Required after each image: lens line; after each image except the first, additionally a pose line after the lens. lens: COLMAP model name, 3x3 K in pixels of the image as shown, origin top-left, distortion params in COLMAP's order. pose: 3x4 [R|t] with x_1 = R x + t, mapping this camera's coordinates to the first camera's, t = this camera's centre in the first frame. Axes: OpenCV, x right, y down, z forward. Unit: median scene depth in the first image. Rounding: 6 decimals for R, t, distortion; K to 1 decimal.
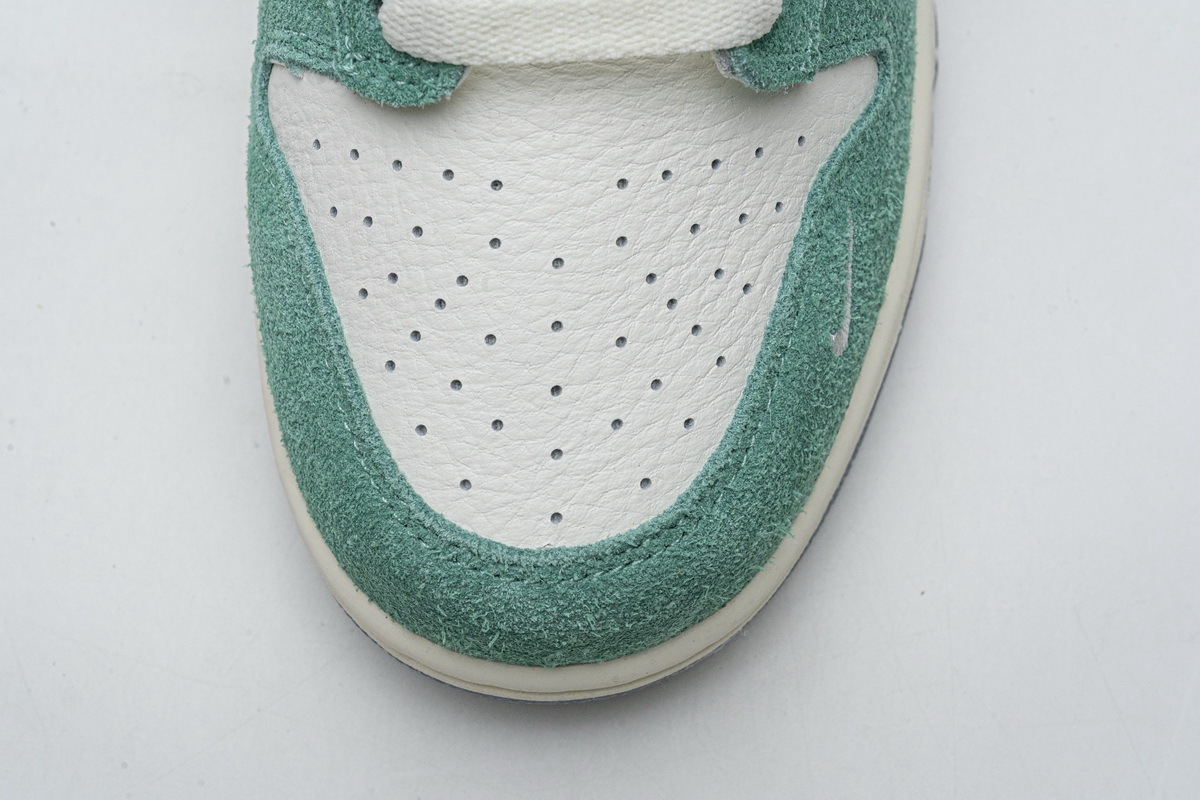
lens RADIAL K [[2314.6, 0, 605.9], [0, 2314.6, 401.7], [0, 0, 1]] dist [0.001030, 0.000000]
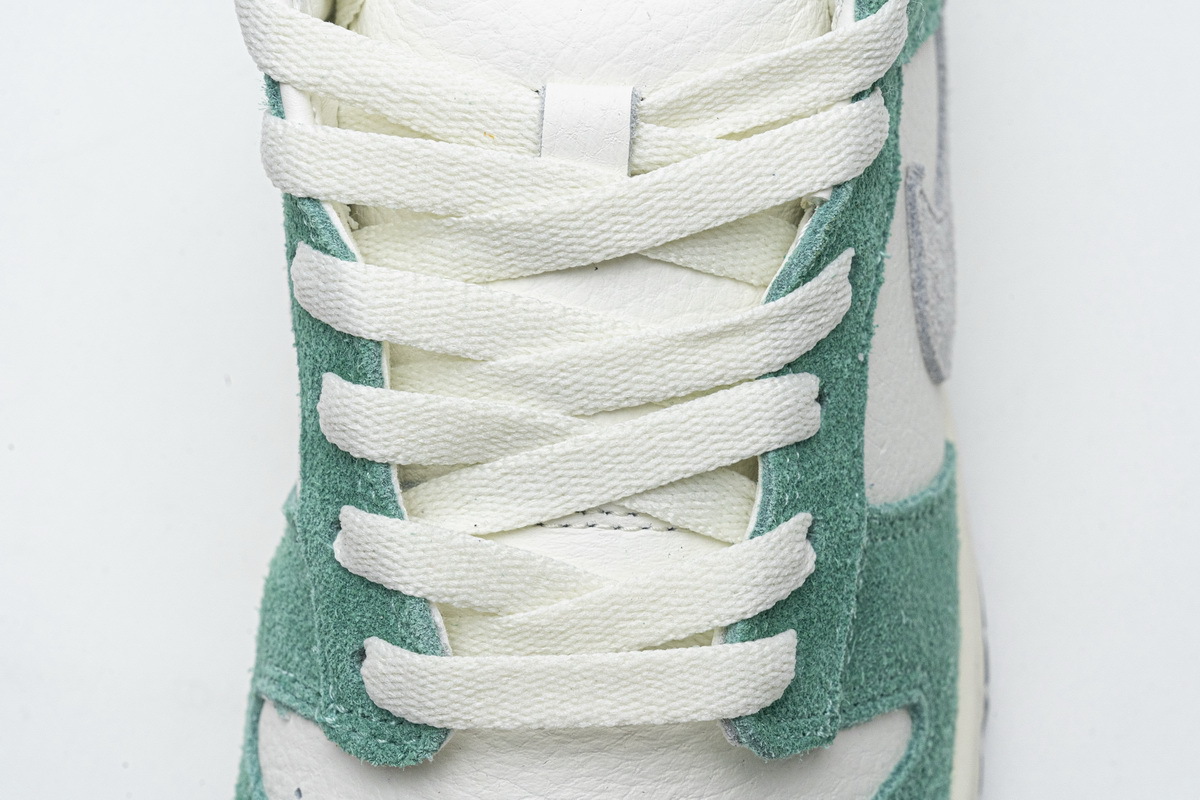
lens RADIAL K [[2314.6, 0, 595.3], [0, 2314.6, 400.0], [0, 0, 1]] dist [0.001030, 0.000000]
pose [[0.996985, 0.025217, -0.073380, 0.061458], [-0.039030, 0.980347, -0.193381, -0.094365], [0.067062, 0.195662, 0.978376, 0.064887]]
